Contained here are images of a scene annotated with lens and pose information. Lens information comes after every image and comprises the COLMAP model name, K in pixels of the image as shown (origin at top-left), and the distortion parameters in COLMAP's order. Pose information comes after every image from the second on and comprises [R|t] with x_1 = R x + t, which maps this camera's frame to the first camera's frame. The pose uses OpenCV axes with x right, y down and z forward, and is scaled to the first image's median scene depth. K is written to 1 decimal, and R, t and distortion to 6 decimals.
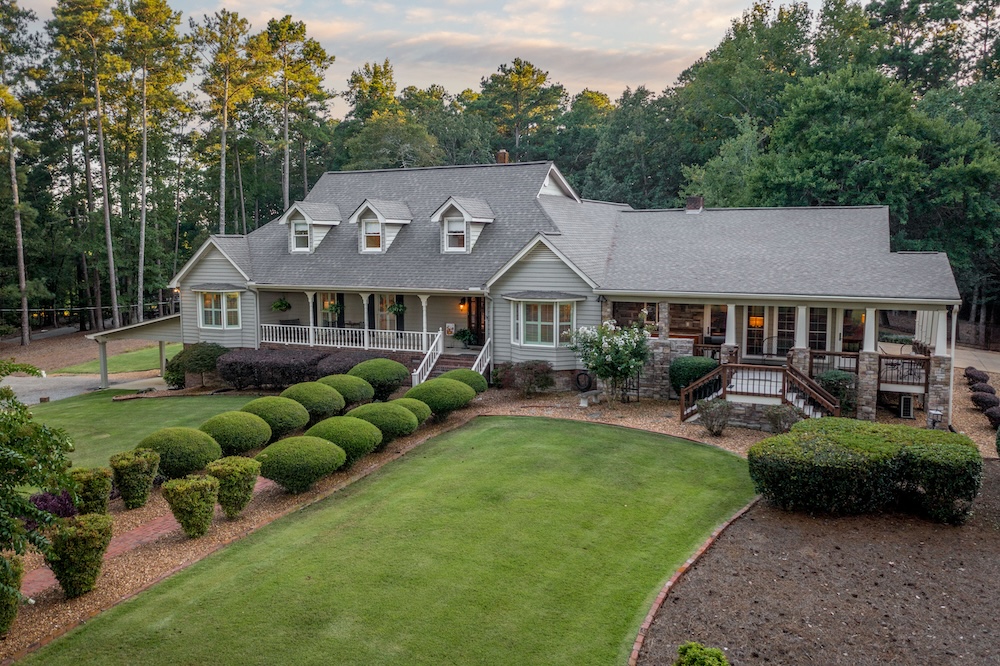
lens RADIAL K [[787.8, 0, 501.2], [0, 787.8, 324.6], [0, 0, 1]] dist [-0.029843, -0.000239]
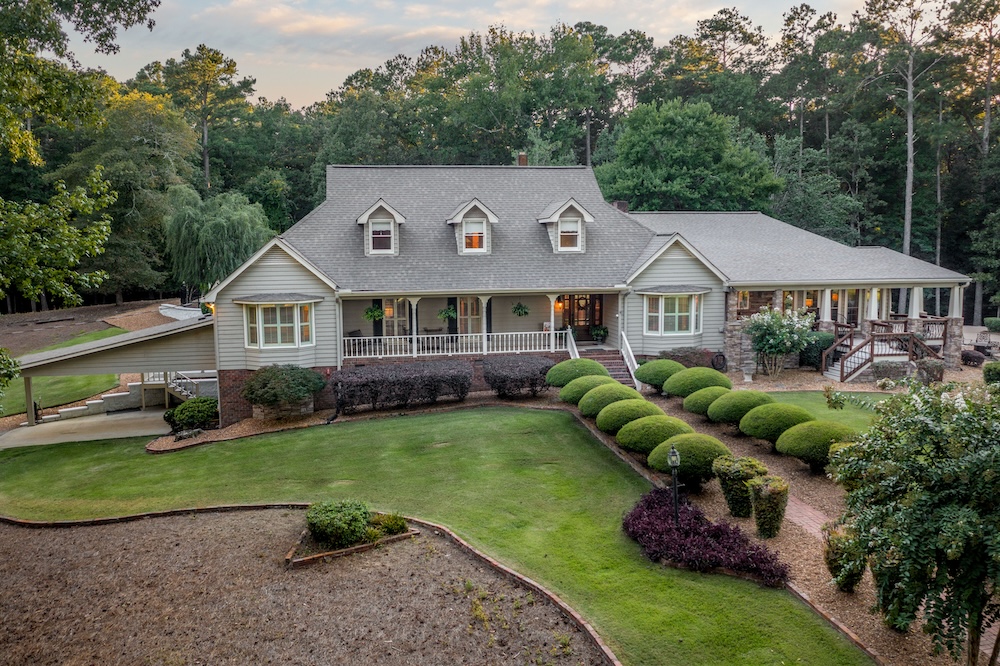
lens RADIAL K [[769.7, 0, 475.4], [0, 769.7, 333.8], [0, 0, 1]] dist [-0.031497, -0.000426]
pose [[0.831555, -0.072818, 0.550649, -0.652402], [0.065125, 0.997313, 0.033537, -0.024159], [-0.551611, 0.007974, 0.834063, 0.208363]]
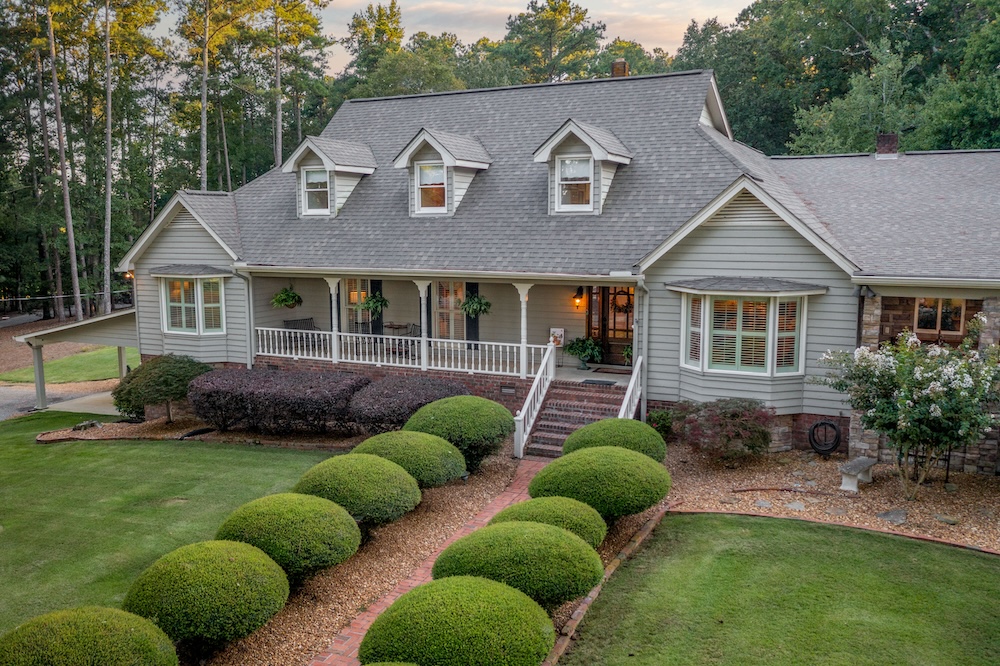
lens RADIAL K [[815.3, 0, 471.5], [0, 815.3, 334.1], [0, 0, 1]] dist [-0.026859, -0.002678]
pose [[0.999554, -0.000185, -0.029858, -0.106916], [0.001263, 0.999348, 0.036087, -0.019028], [0.029832, -0.036109, 0.998903, 0.331556]]
